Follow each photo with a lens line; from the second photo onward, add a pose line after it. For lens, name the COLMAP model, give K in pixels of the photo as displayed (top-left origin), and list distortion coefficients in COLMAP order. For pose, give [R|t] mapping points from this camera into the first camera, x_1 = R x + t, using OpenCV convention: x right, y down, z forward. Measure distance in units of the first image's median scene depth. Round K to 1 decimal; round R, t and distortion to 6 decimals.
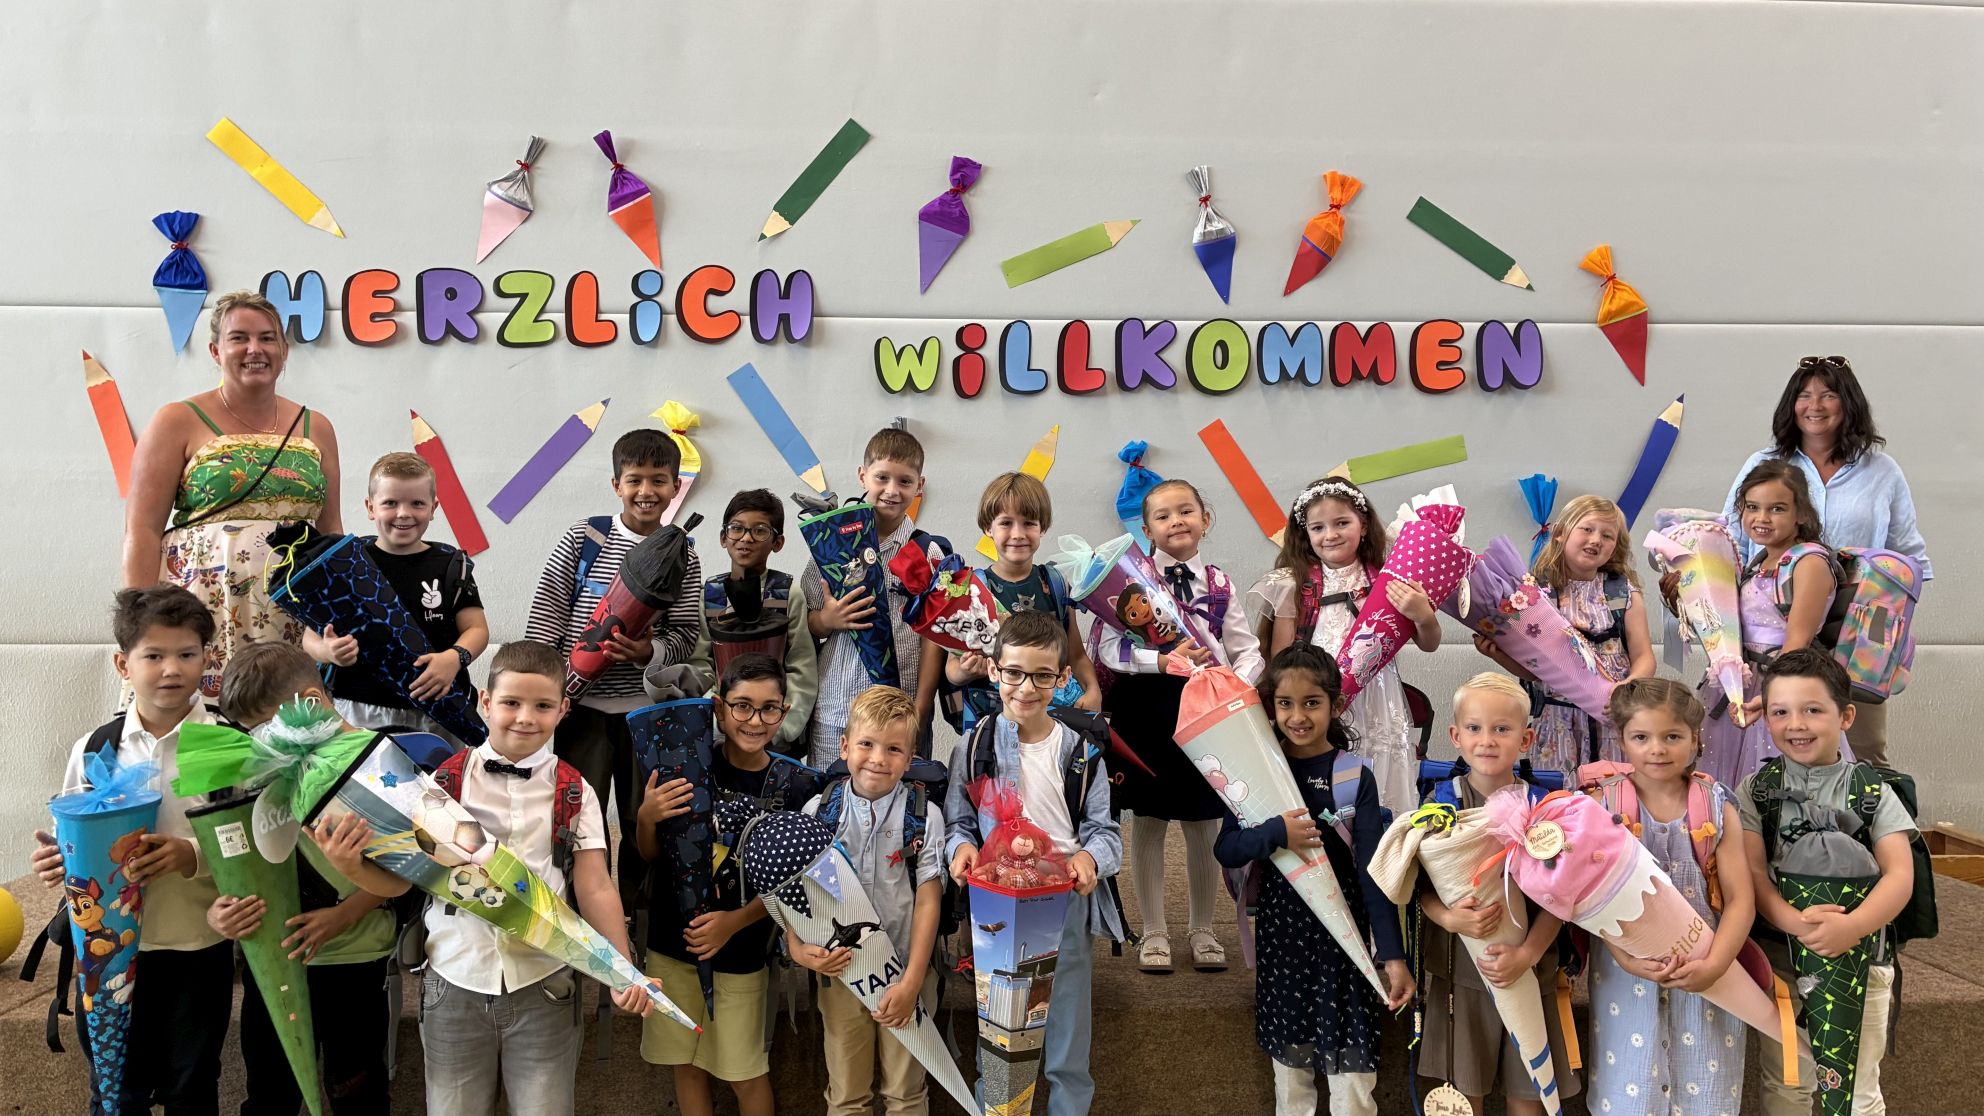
lens RADIAL K [[1531.2, 0, 997.2], [0, 1531.2, 559.6], [0, 0, 1]] dist [0.044592, -0.053594]
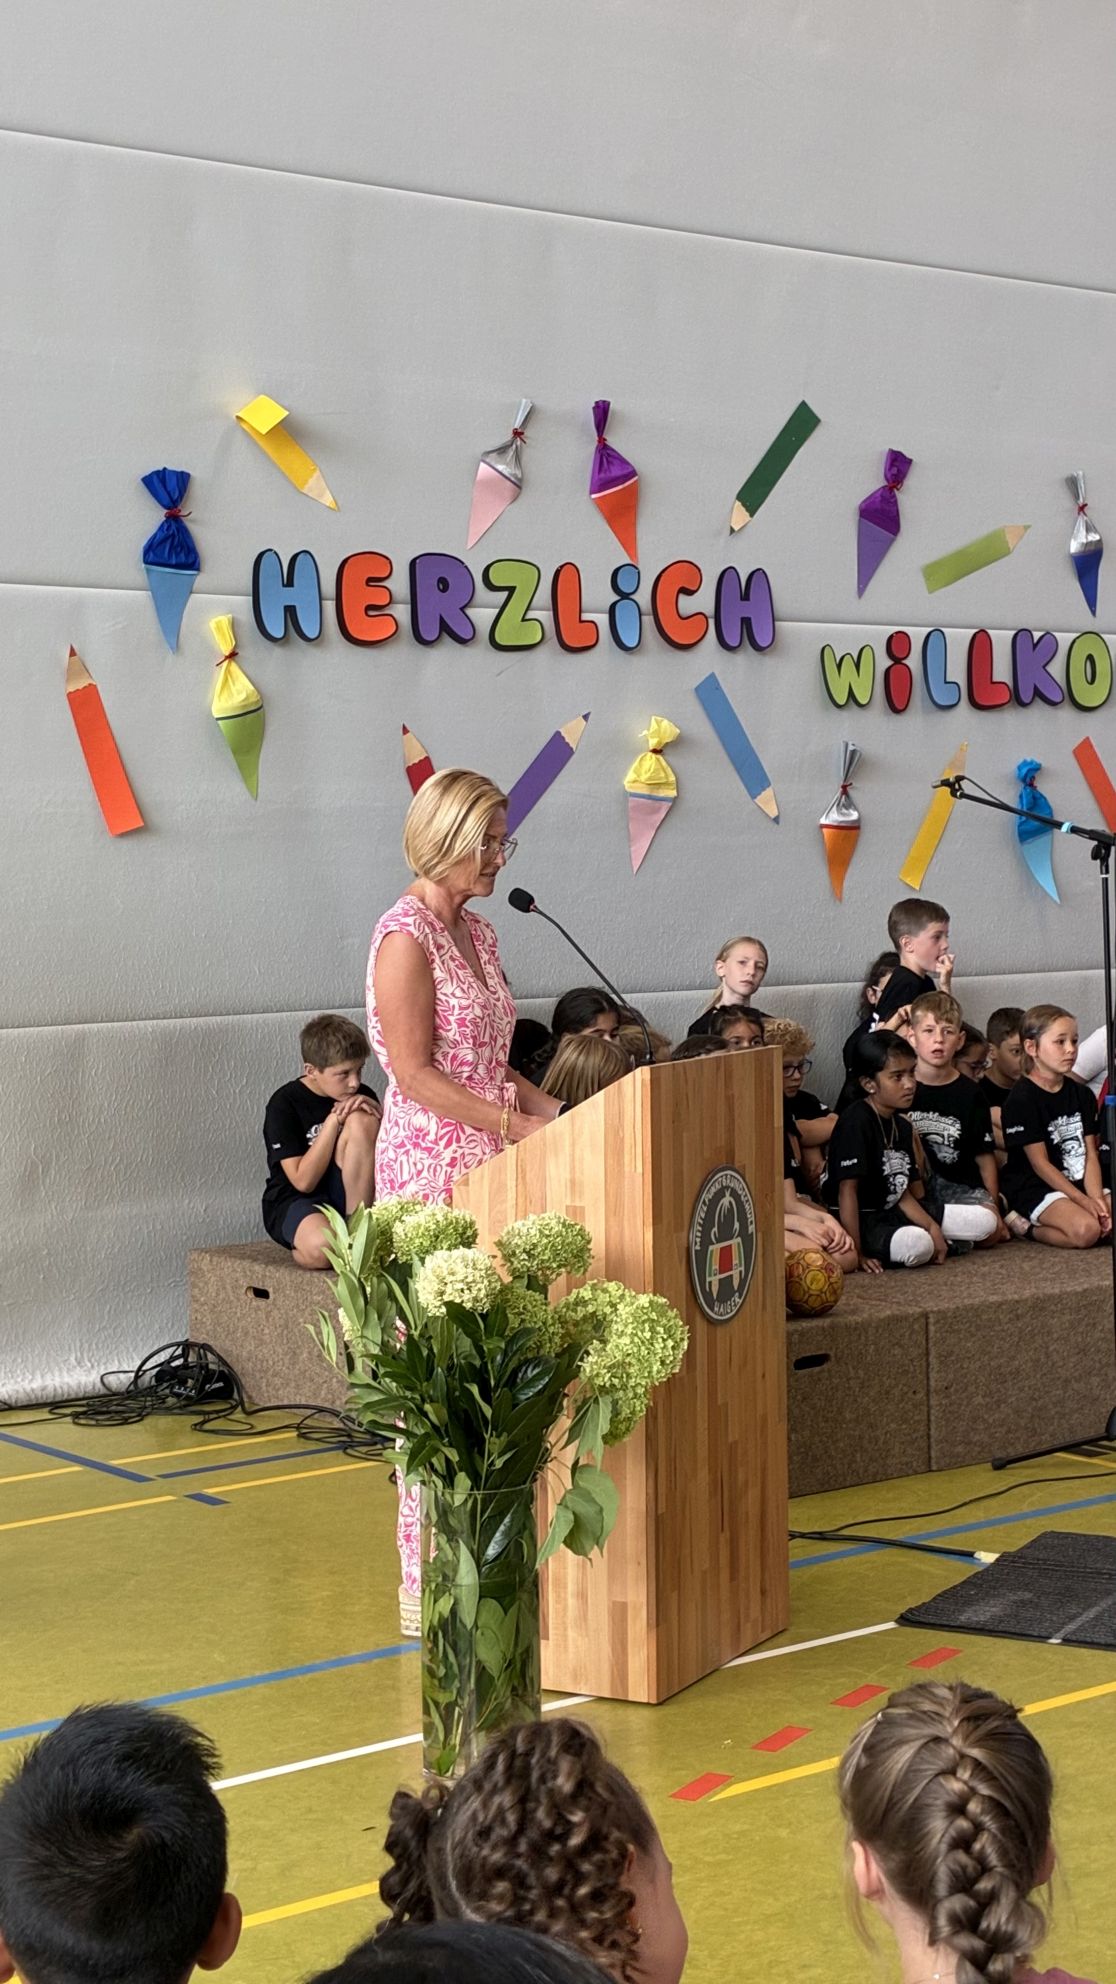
lens RADIAL K [[2940.2, 0, 567.3], [0, 2940.2, 990.4], [0, 0, 1]] dist [0.179870, 0.000000]
pose [[0.824071, -0.043919, 0.564781, -1.196753], [0.025249, 0.998847, 0.040832, -0.016377], [-0.565923, -0.019388, 0.824230, -0.355716]]
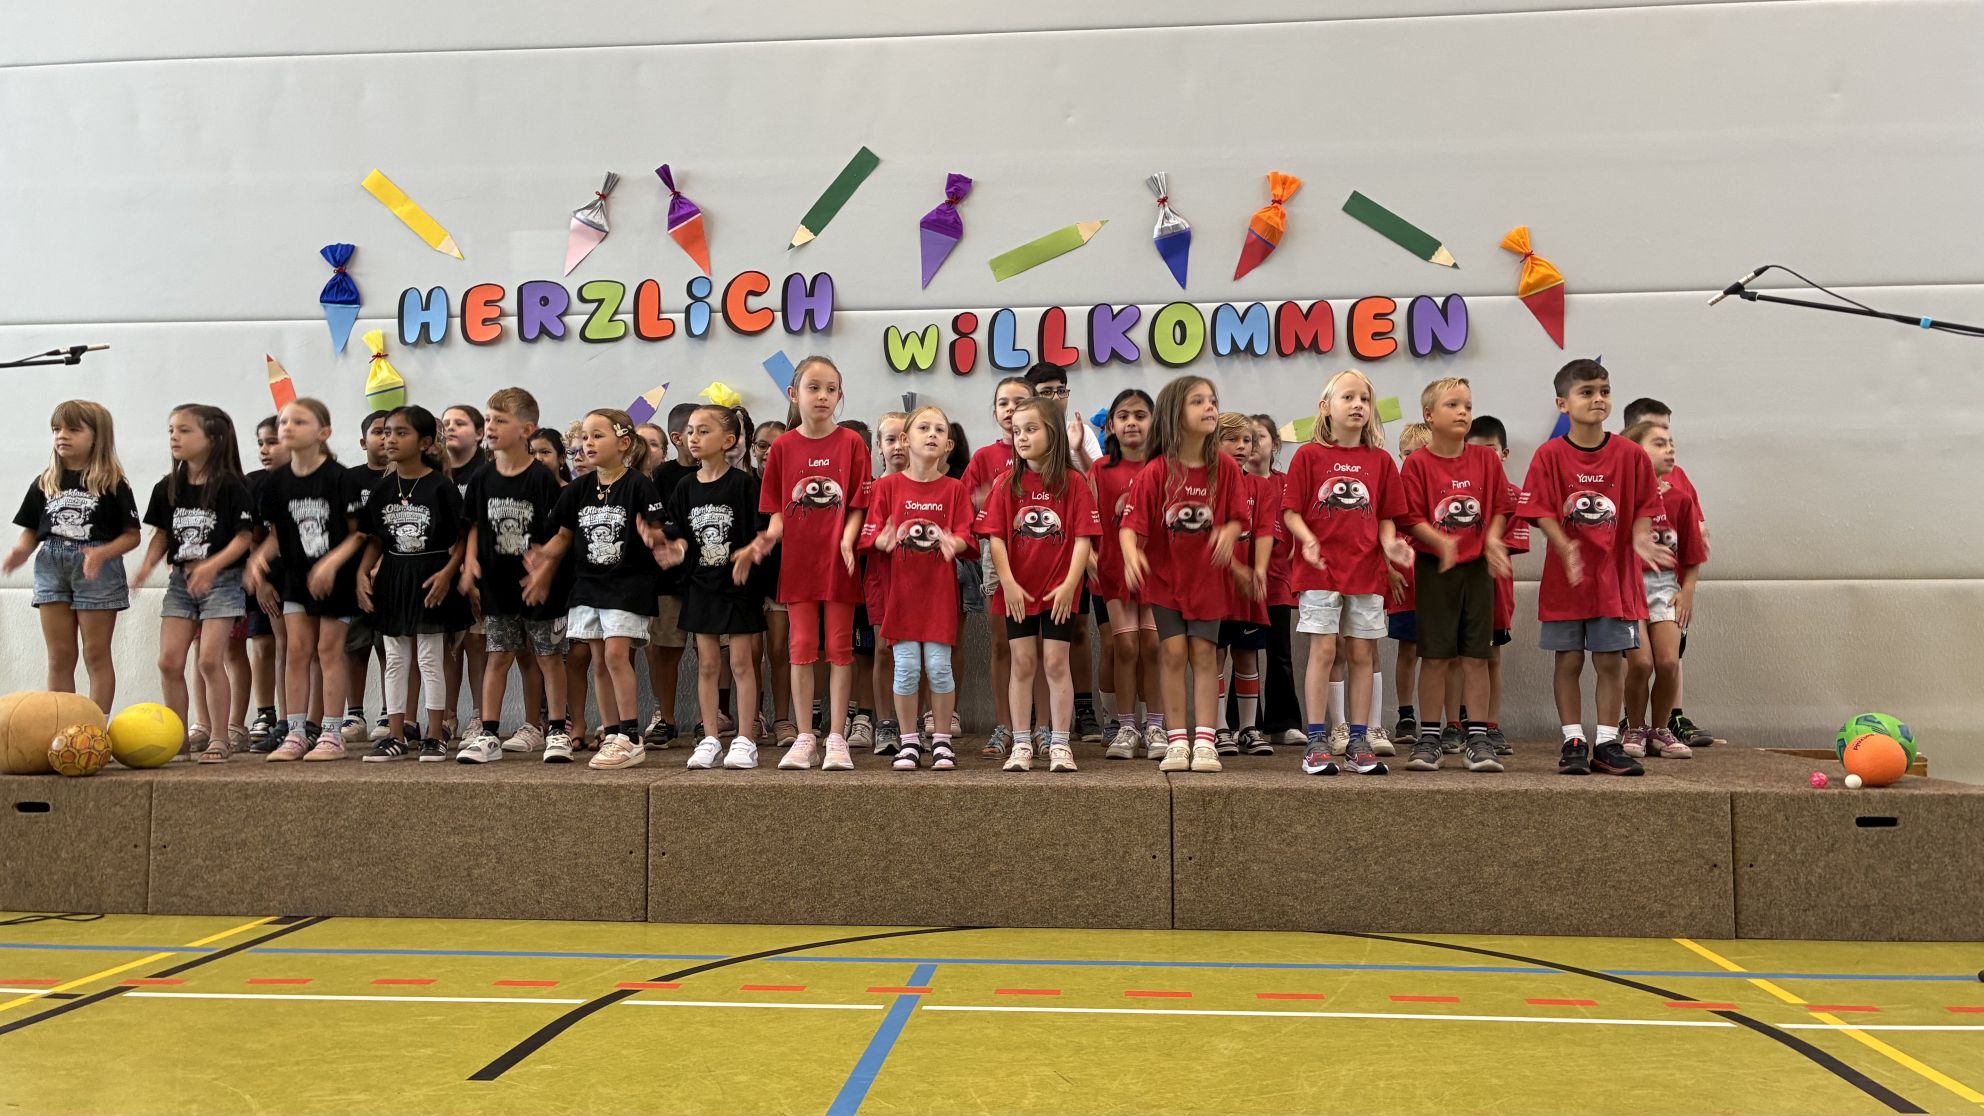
lens RADIAL K [[1531.2, 0, 980.0], [0, 1531.2, 559.0], [0, 0, 1]] dist [0.044592, -0.053594]
pose [[0.990663, -0.011403, -0.135859, 0.153560], [0.002926, 0.998045, -0.062436, 0.109627], [0.136306, 0.061455, 0.988759, -0.155260]]
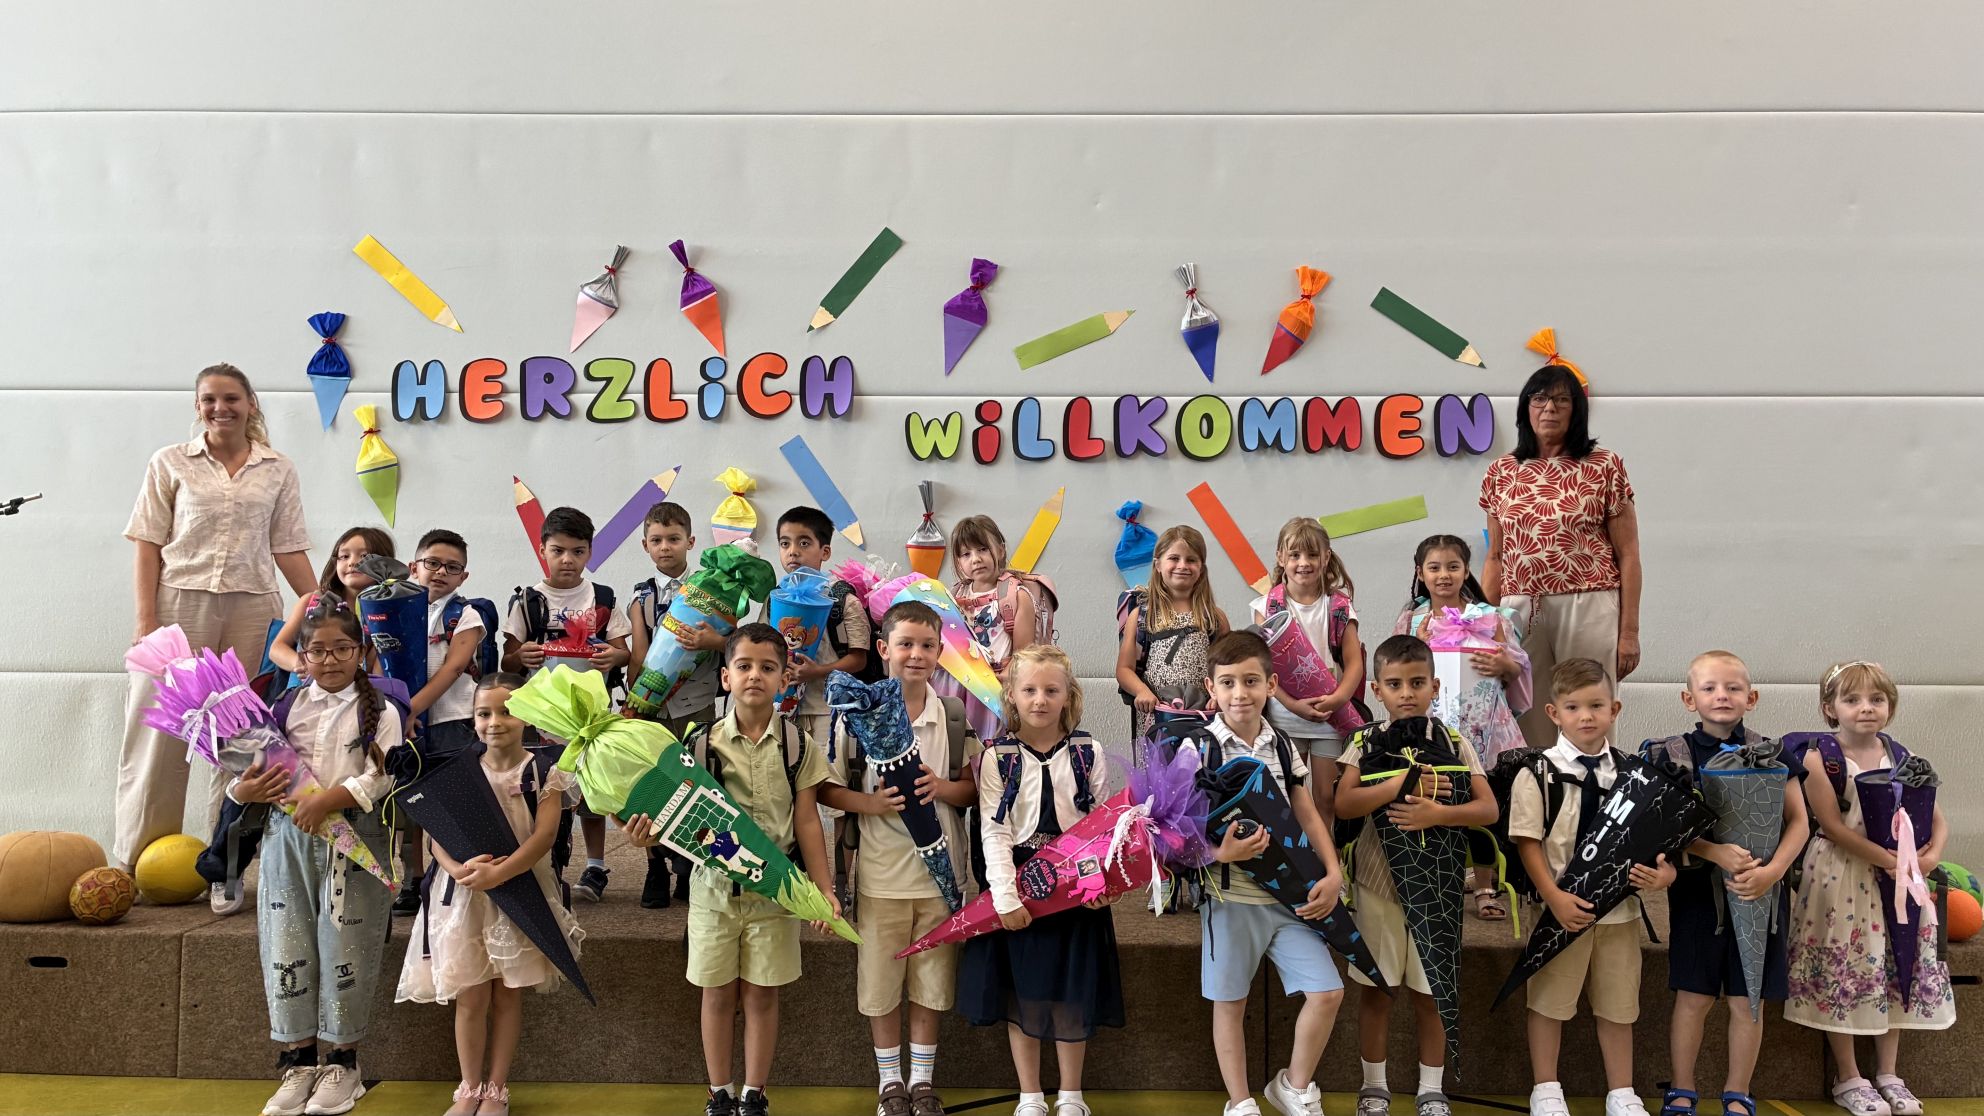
lens RADIAL K [[1531.2, 0, 988.1], [0, 1531.2, 569.0], [0, 0, 1]] dist [0.044592, -0.053594]
pose [[0.997785, 0.000489, -0.066514, 0.059797], [-0.004017, 0.998591, -0.052908, 0.034480], [0.066394, 0.053058, 0.996382, -0.145935]]
